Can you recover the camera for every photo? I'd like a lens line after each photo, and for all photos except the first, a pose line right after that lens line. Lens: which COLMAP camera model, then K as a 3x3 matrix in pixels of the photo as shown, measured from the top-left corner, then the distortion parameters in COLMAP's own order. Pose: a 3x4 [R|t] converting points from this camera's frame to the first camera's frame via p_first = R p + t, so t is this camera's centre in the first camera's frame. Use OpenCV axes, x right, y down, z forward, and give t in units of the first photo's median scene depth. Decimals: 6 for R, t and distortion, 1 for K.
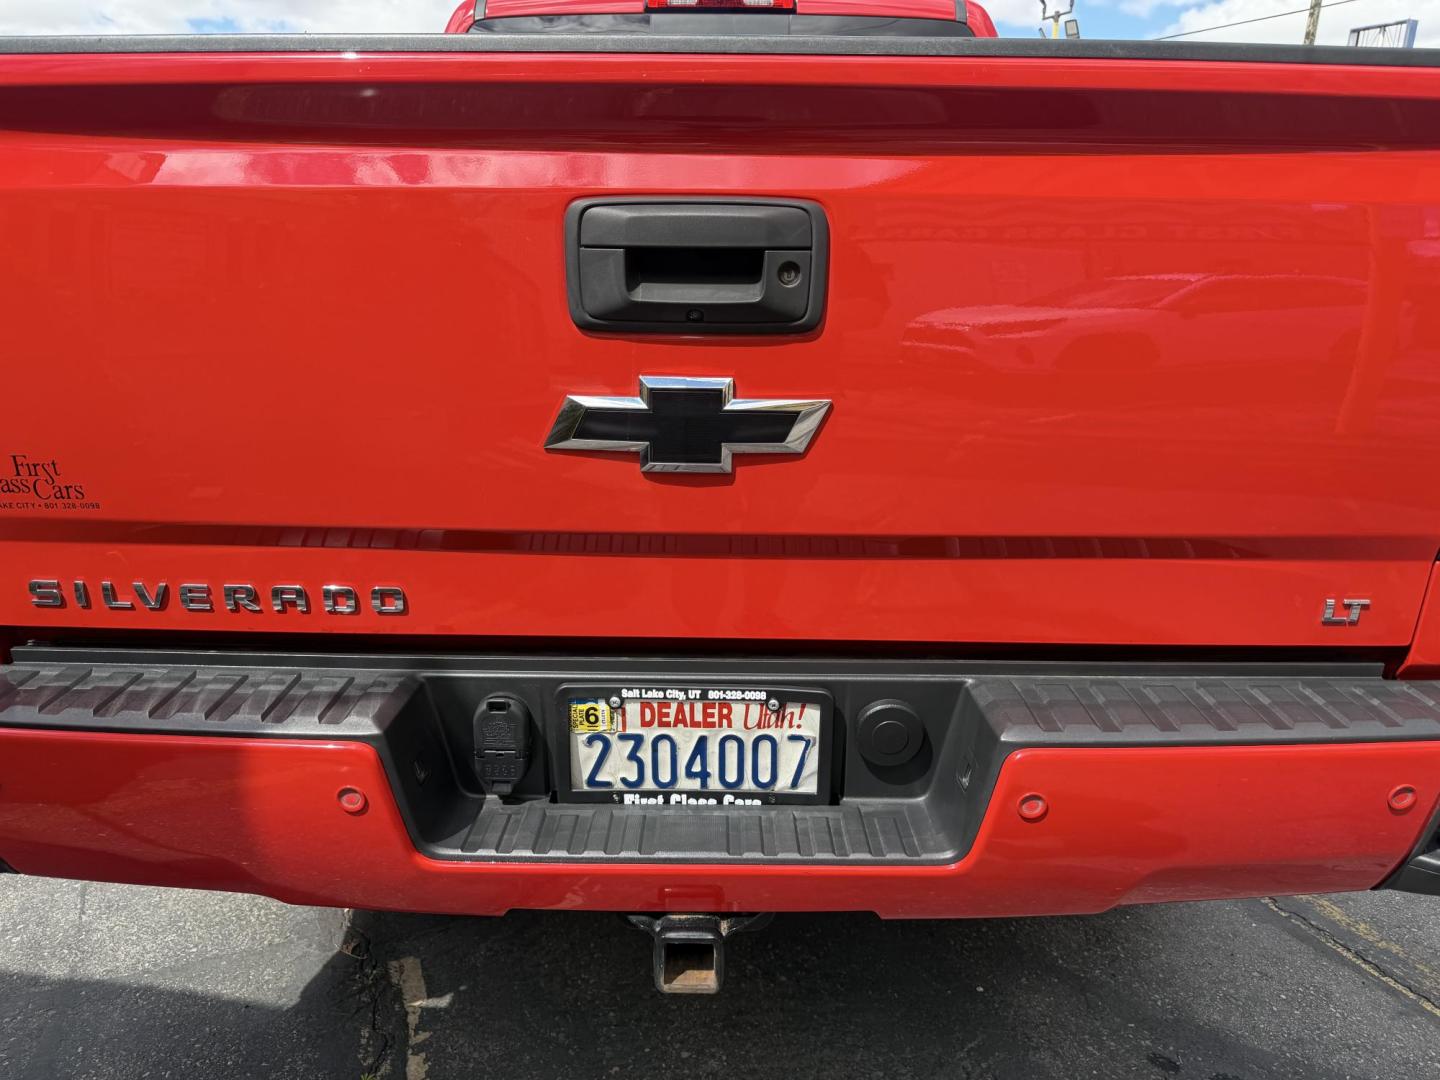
lens RADIAL K [[1024.8, 0, 719.8], [0, 1024.8, 535.4], [0, 0, 1]] dist [0.031892, -0.040193]
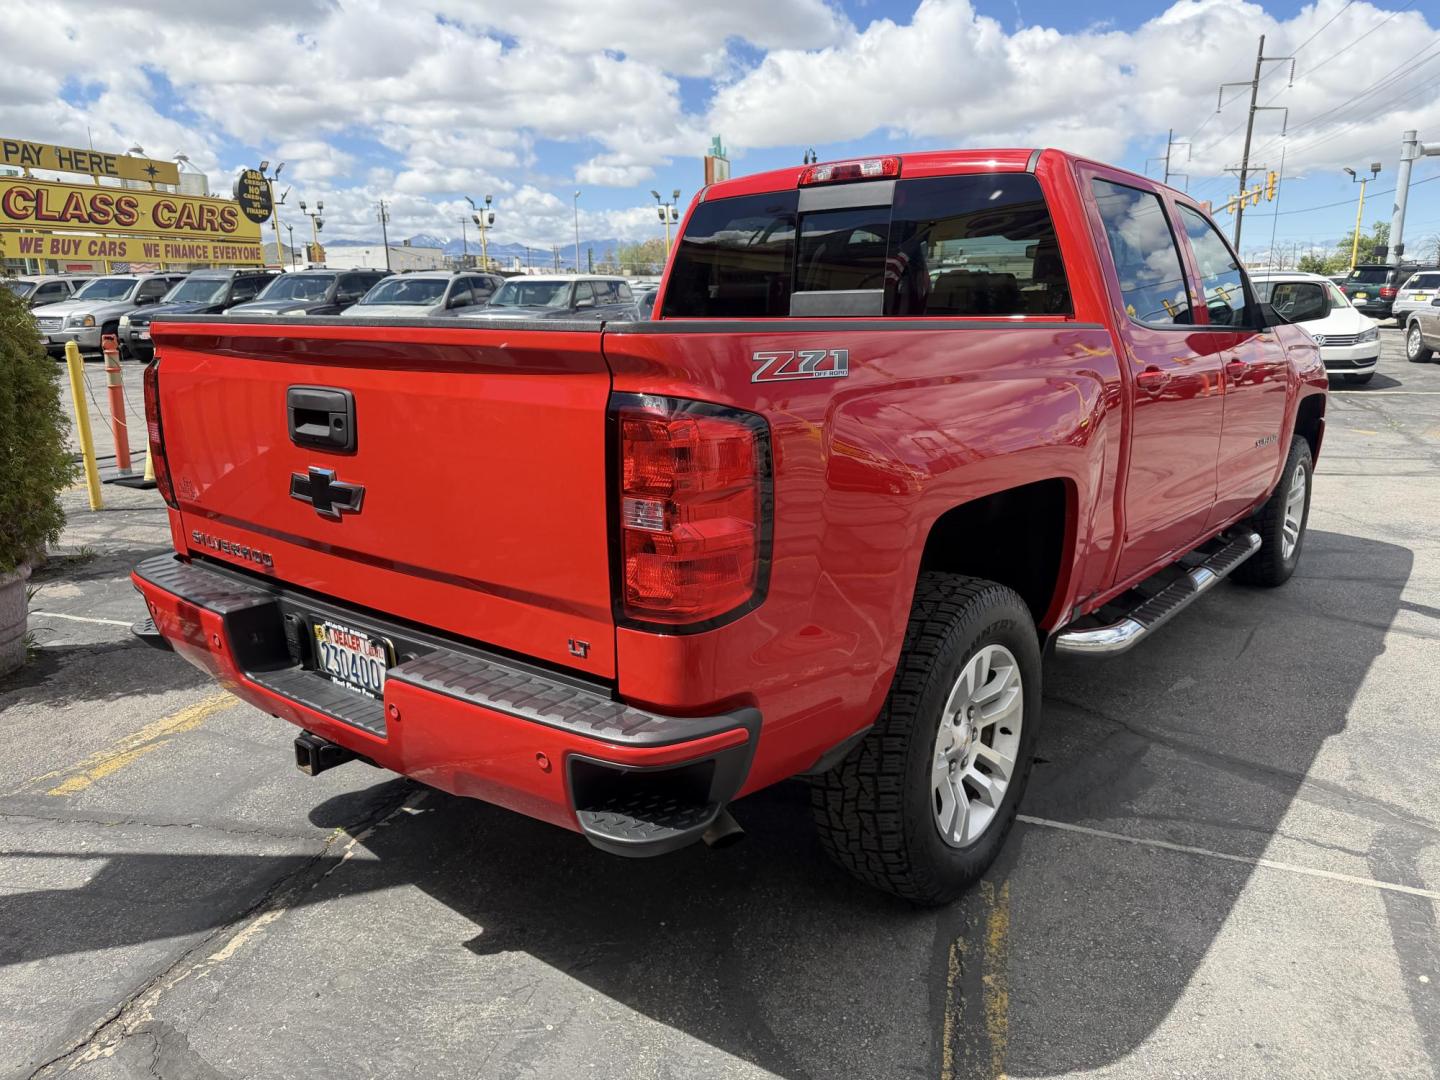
lens RADIAL K [[1024.8, 0, 720.5], [0, 1024.8, 549.0], [0, 0, 1]] dist [0.031892, -0.040193]
pose [[0.789227, 0.131459, -0.599866, 1.656525], [-0.159167, 0.987227, 0.006937, -0.120476], [0.593116, 0.090003, 0.800070, -0.148926]]
